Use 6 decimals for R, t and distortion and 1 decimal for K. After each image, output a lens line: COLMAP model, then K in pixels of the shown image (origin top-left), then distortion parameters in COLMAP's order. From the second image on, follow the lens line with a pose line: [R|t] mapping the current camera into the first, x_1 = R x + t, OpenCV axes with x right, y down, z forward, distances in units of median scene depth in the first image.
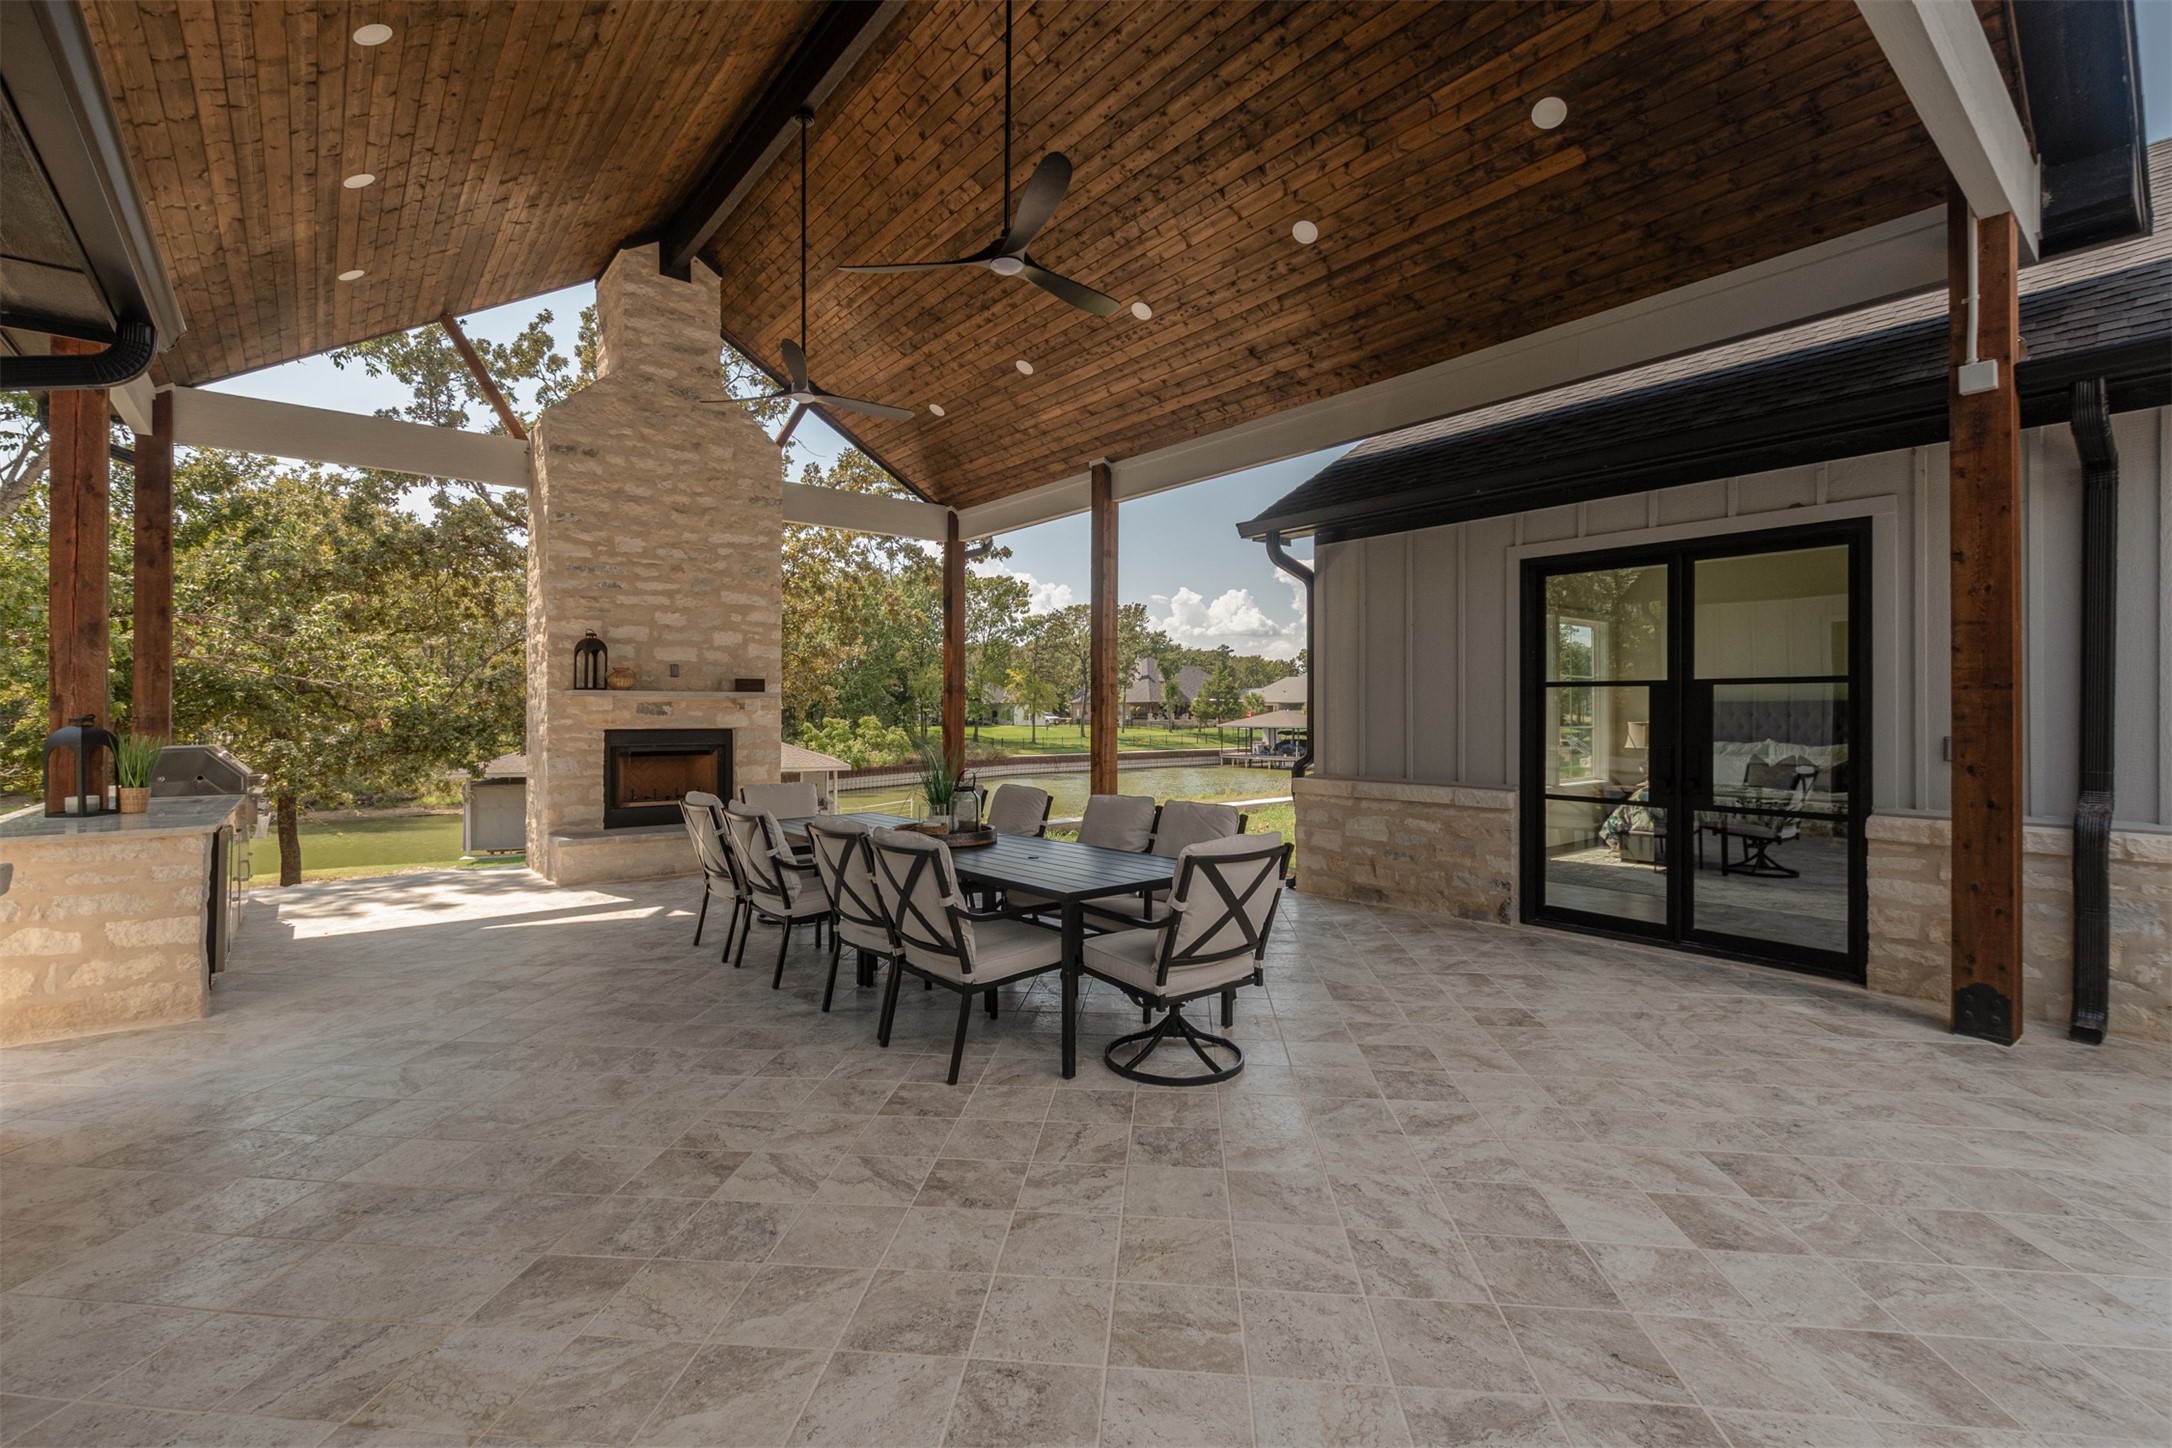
lens RADIAL K [[939.3, 0, 1073.9], [0, 939.3, 722.1], [0, 0, 1]] dist [0.005531, -0.001726]
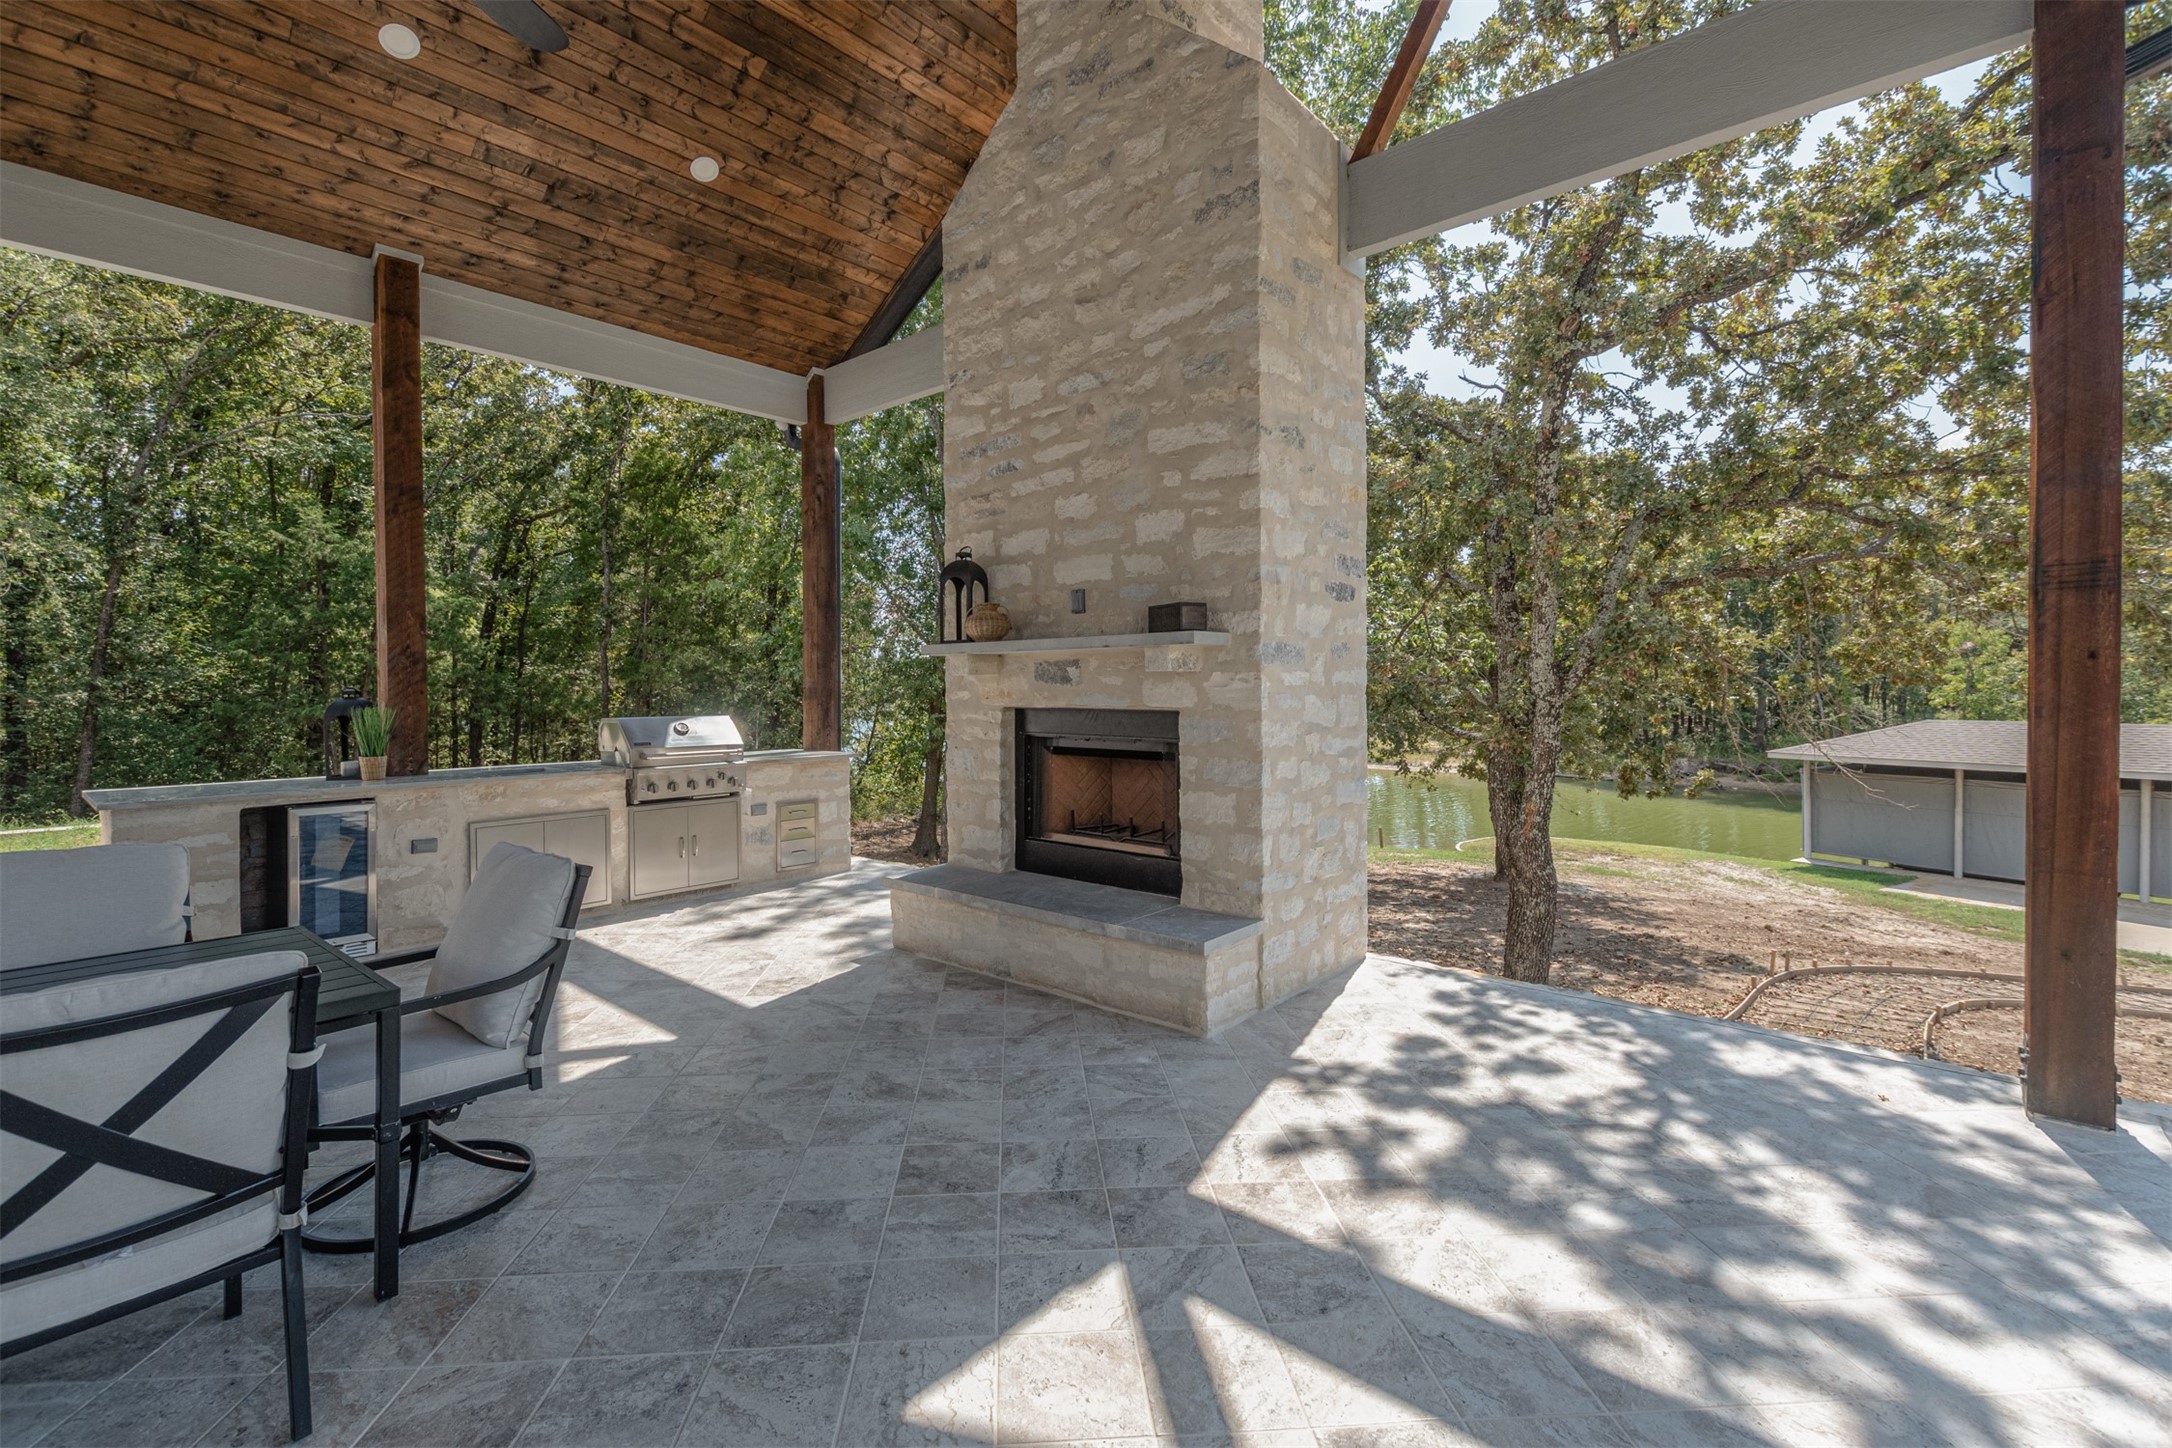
lens RADIAL K [[936.9, 0, 1090.6], [0, 936.9, 694.6], [0, 0, 1]] dist [-0.000864, -0.000641]
pose [[0.192392, 0.013851, -0.981220, 0.105717], [0.004301, 0.999879, 0.014958, -0.009051], [0.981309, -0.007098, 0.192309, 0.902910]]
